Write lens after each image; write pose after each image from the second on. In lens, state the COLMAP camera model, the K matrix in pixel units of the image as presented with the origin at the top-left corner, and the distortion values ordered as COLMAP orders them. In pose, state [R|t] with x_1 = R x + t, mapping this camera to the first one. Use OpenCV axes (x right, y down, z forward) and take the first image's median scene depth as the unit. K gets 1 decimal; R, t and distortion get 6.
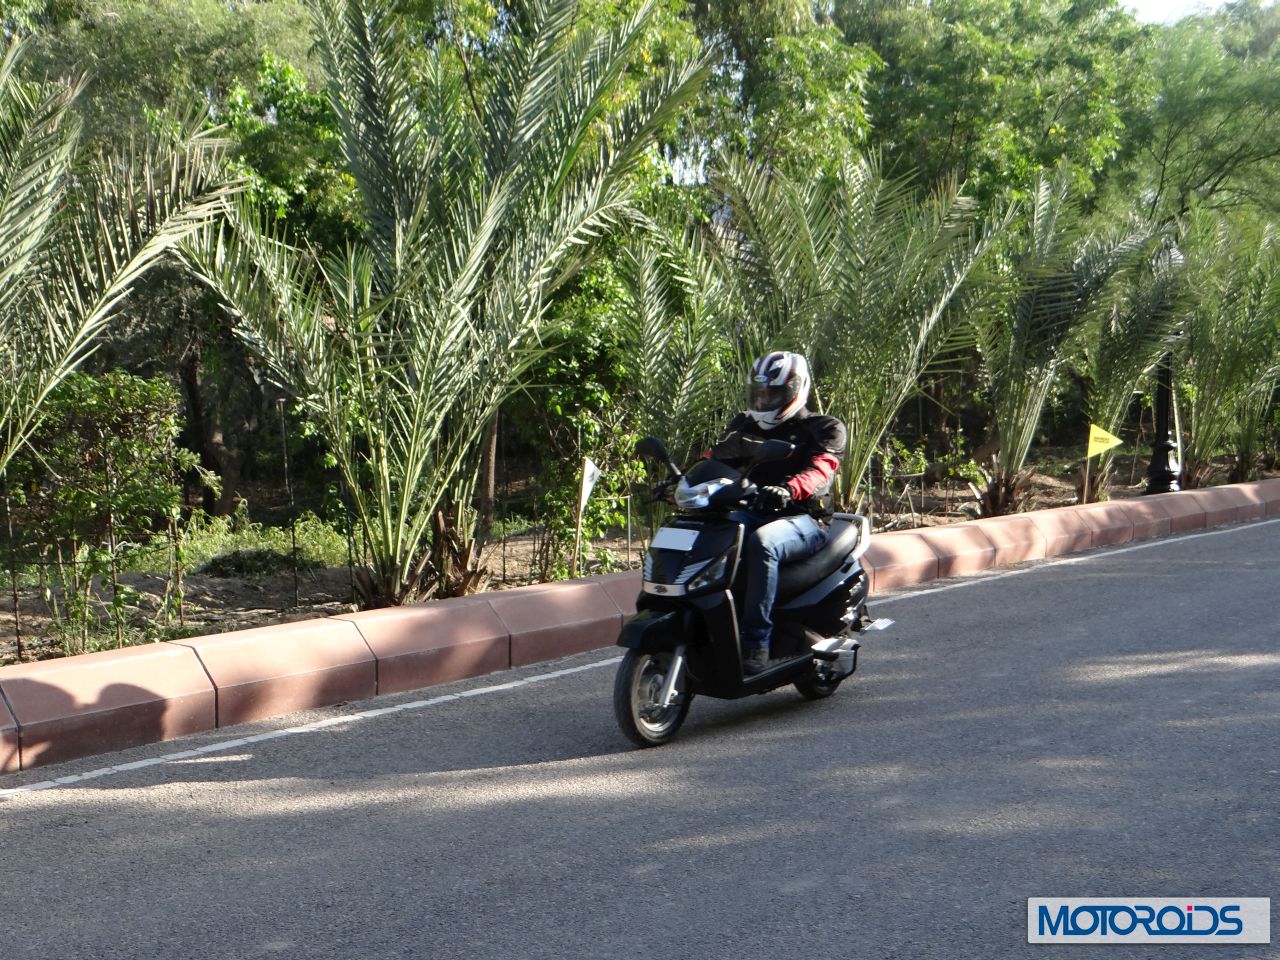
lens RADIAL K [[1574.3, 0, 640.0], [0, 1574.3, 480.0], [0, 0, 1]] dist [0.005241, 0.021835]
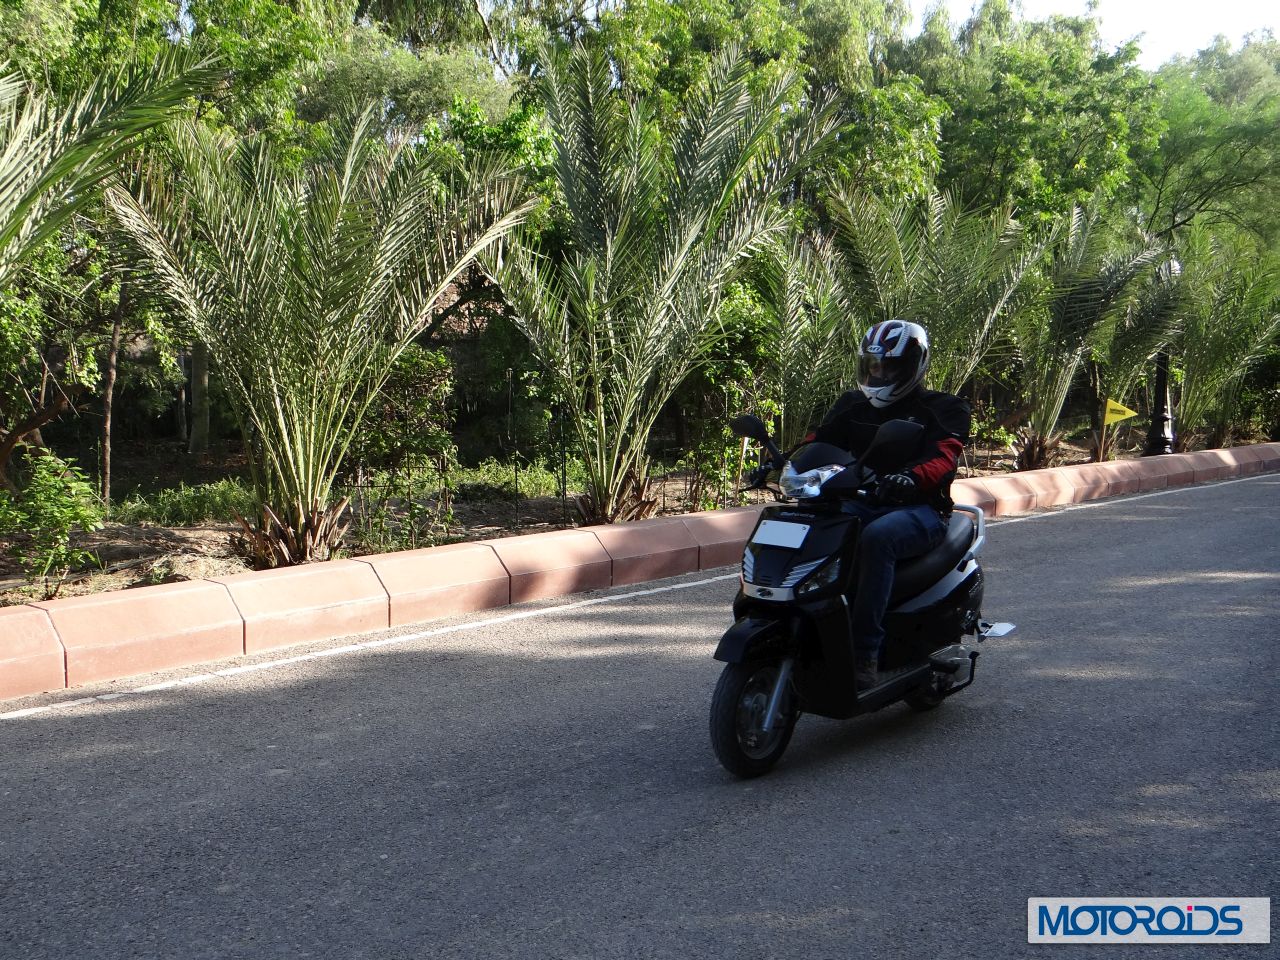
lens RADIAL K [[1328.6, 0, 640.0], [0, 1328.6, 480.0], [0, 0, 1]] dist [0.004753, -0.004351]
pose [[0.999507, 0.018727, -0.025199, -0.062762], [-0.018005, 0.999429, 0.028591, 0.006000], [0.025720, -0.028123, 0.999274, -0.081573]]
